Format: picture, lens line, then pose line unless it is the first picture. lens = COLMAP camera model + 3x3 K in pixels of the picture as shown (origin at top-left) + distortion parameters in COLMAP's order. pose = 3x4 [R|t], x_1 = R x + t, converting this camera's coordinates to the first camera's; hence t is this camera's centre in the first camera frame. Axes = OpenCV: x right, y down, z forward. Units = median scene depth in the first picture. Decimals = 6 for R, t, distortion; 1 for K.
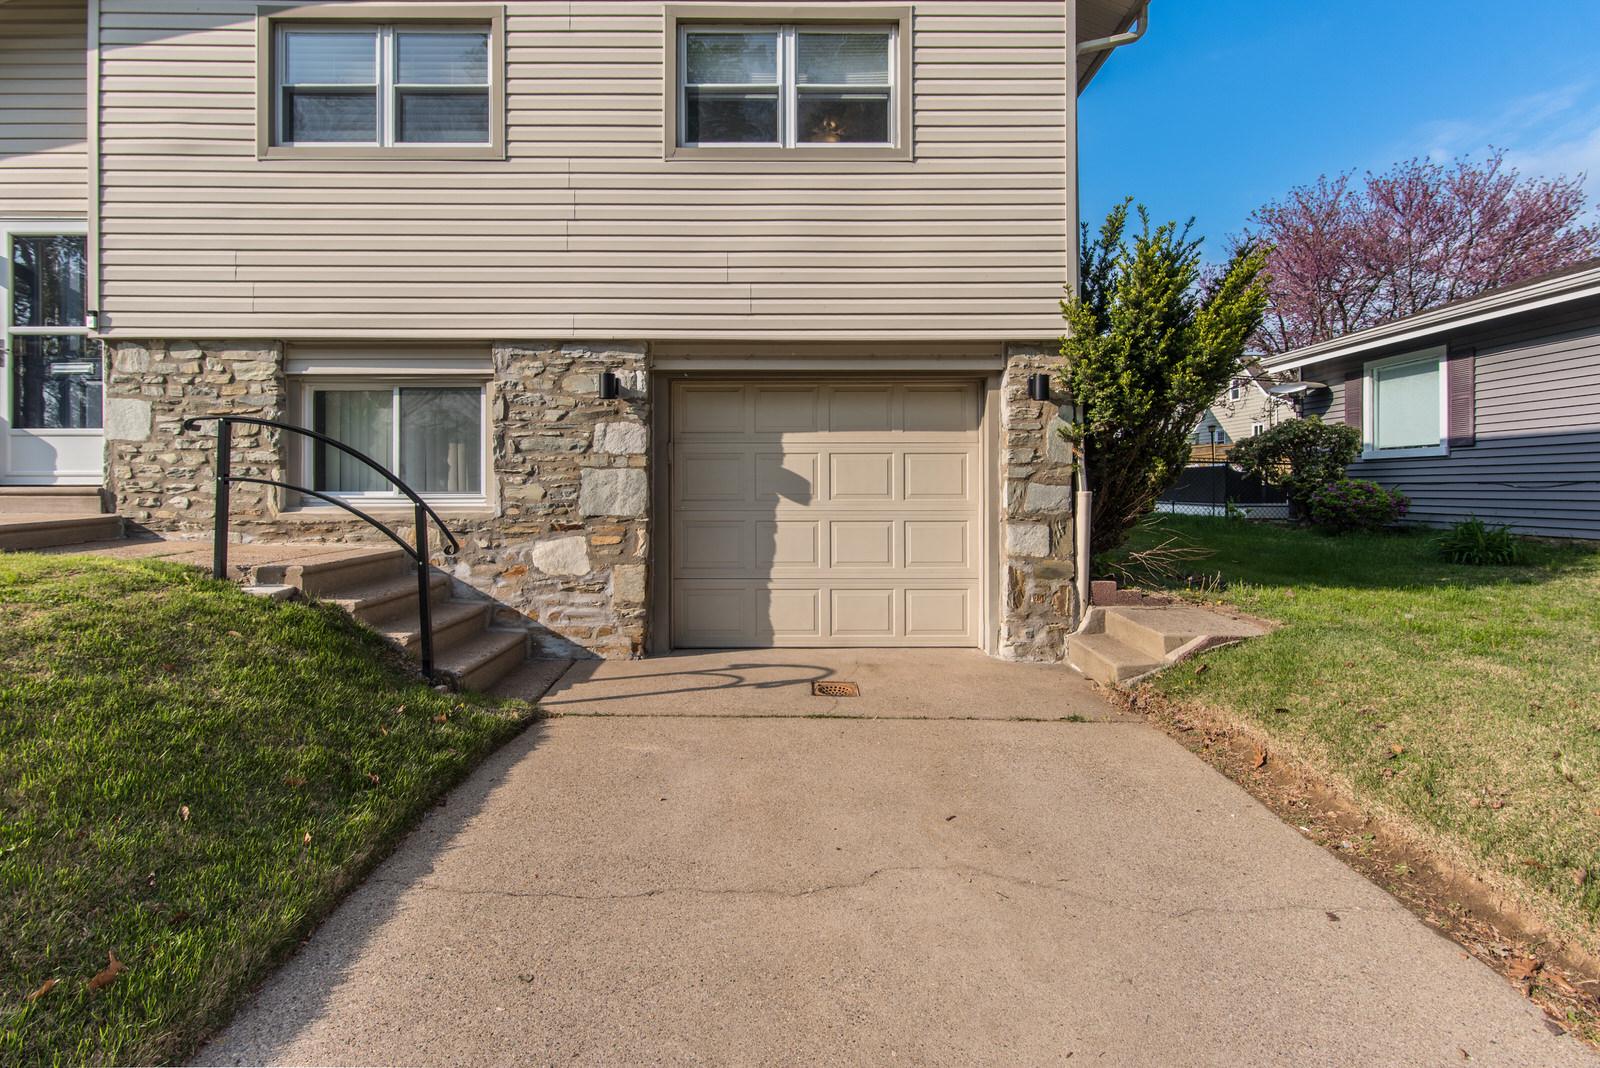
lens RADIAL K [[791.8, 0, 807.2], [0, 791.8, 490.0], [0, 0, 1]] dist [0.003560, -0.000282]
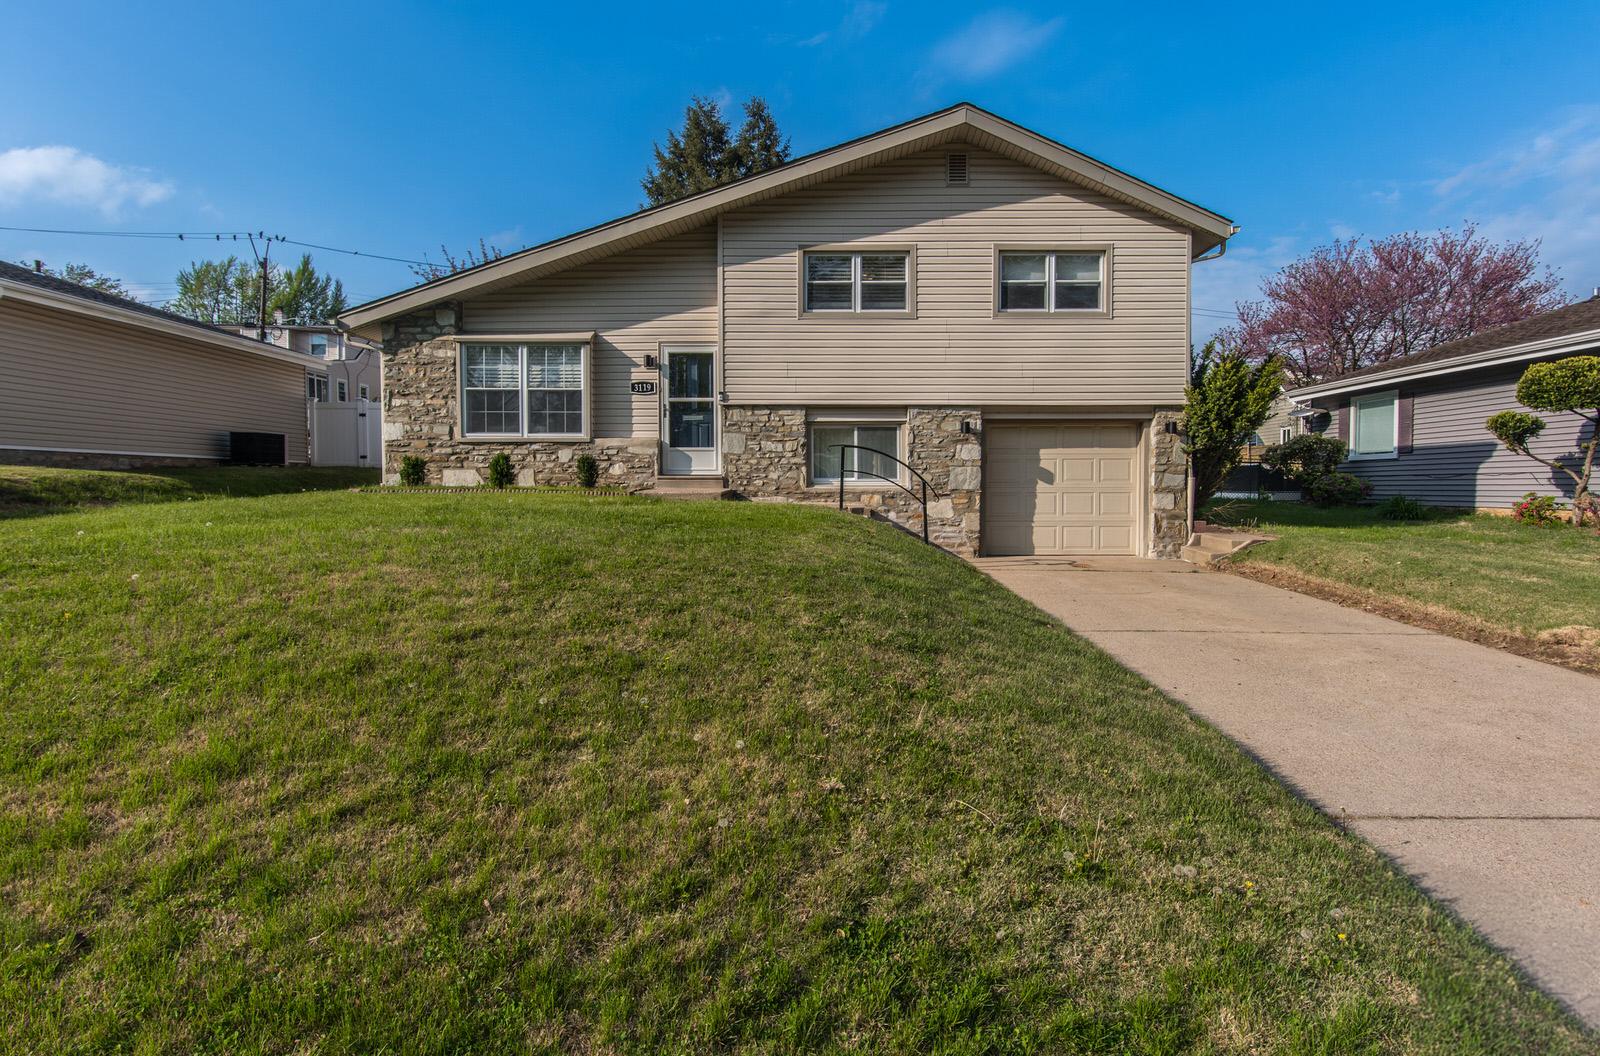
lens RADIAL K [[791.8, 0, 830.5], [0, 791.8, 515.0], [0, 0, 1]] dist [0.003560, -0.000282]
pose [[0.999979, -0.000257, -0.006453, -0.584669], [0.000465, 0.999483, 0.032153, 0.032777], [0.006442, -0.032155, 0.999462, -1.087056]]
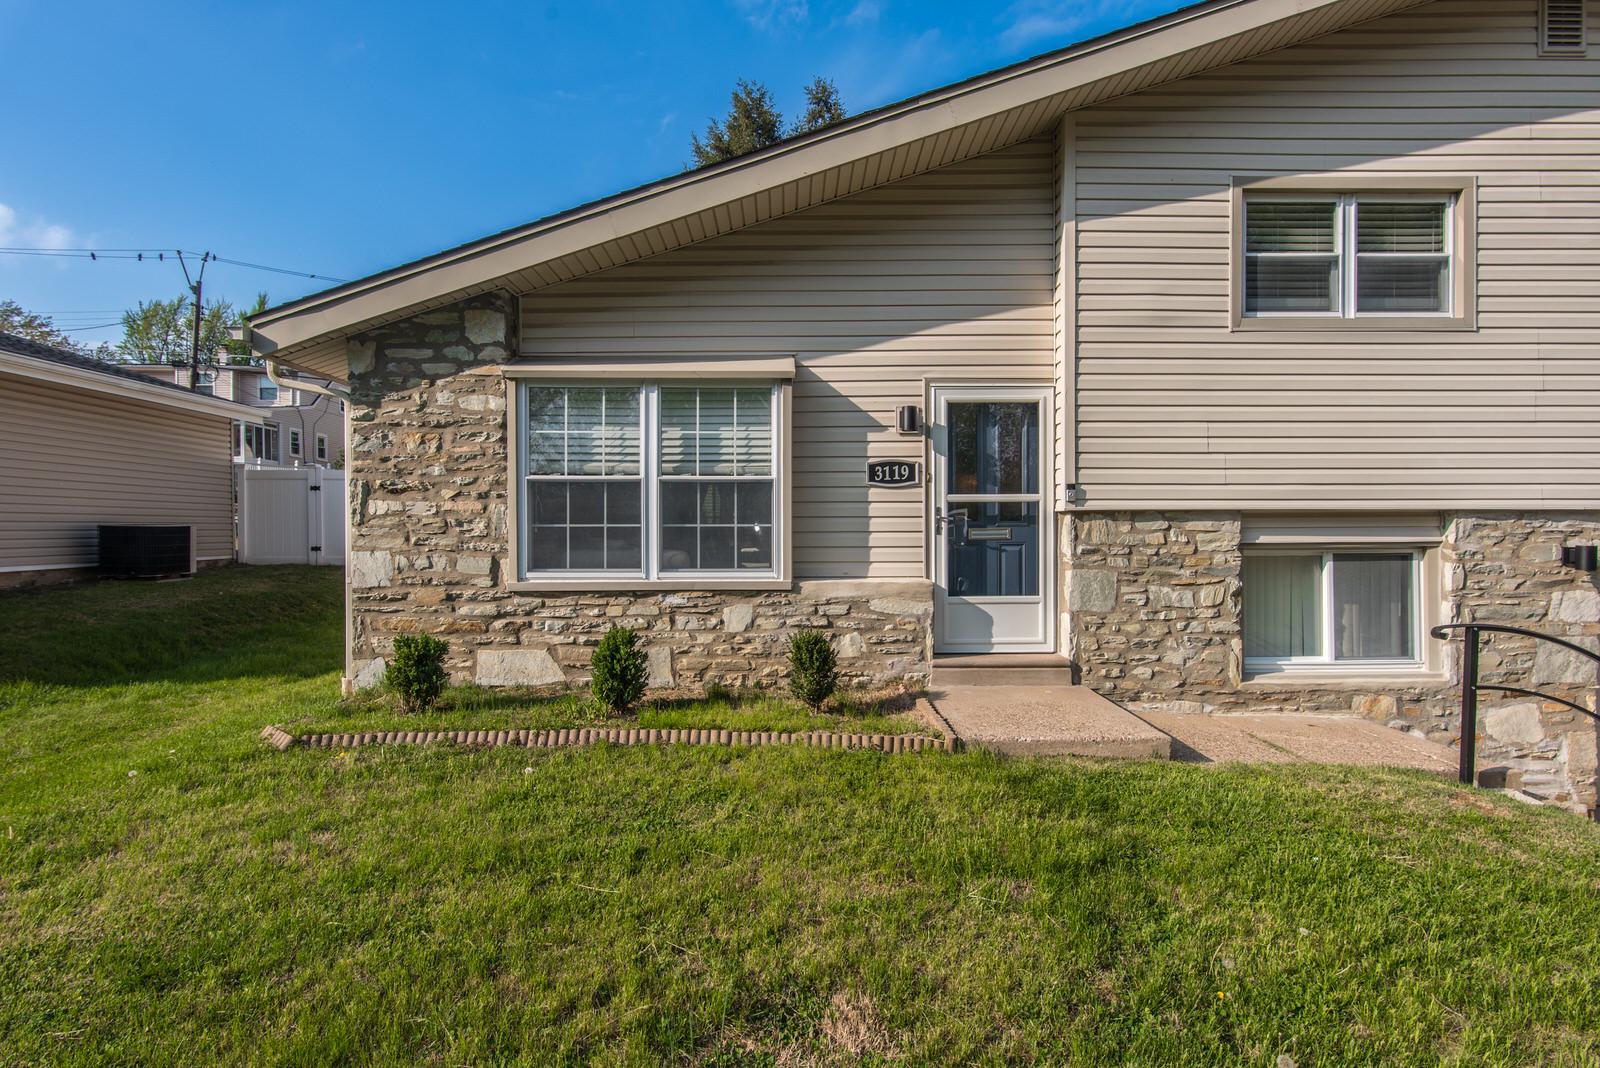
lens RADIAL K [[791.8, 0, 812.8], [0, 791.8, 541.2], [0, 0, 1]] dist [0.003560, -0.000282]
pose [[0.999871, -0.004238, 0.015523, -1.216214], [0.004079, 0.999939, 0.010215, -0.161884], [-0.015566, -0.010151, 0.999827, 0.008569]]
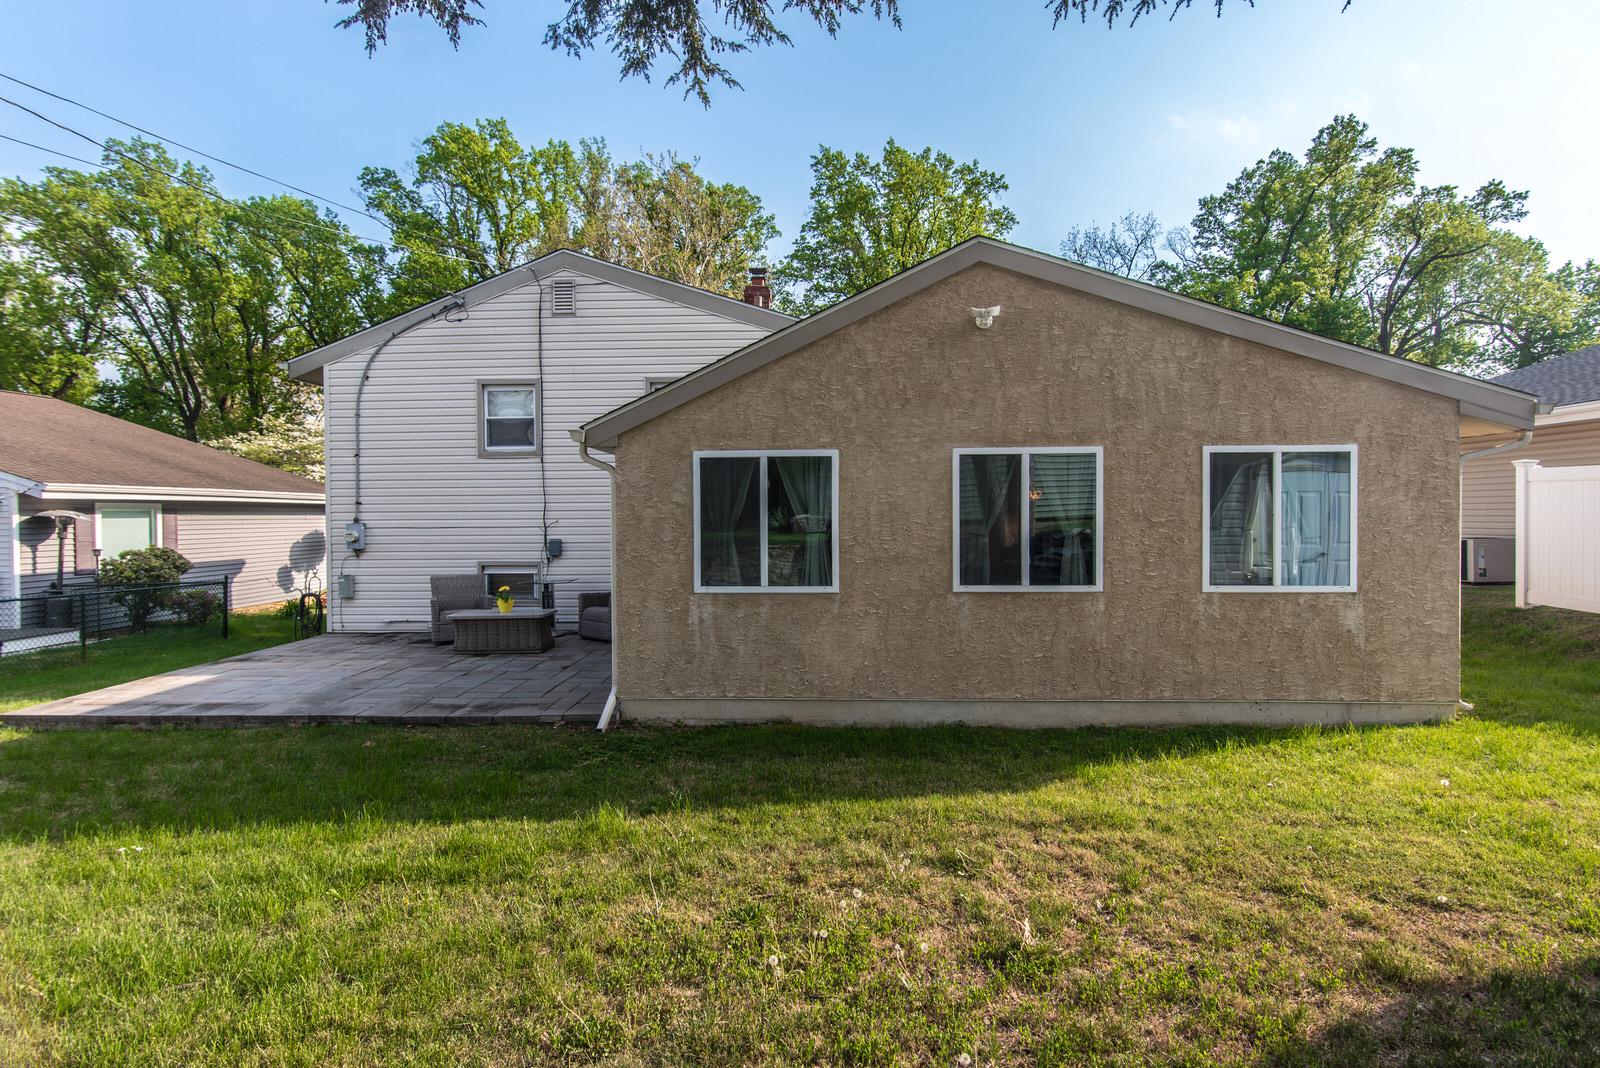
lens RADIAL K [[791.8, 0, 797.2], [0, 791.8, 524.6], [0, 0, 1]] dist [0.003560, -0.000282]
pose [[-0.998971, 0.006736, 0.044851, -0.930626], [0.007557, 0.999806, 0.018174, -0.282227], [-0.044720, 0.018494, -0.998828, 4.436466]]
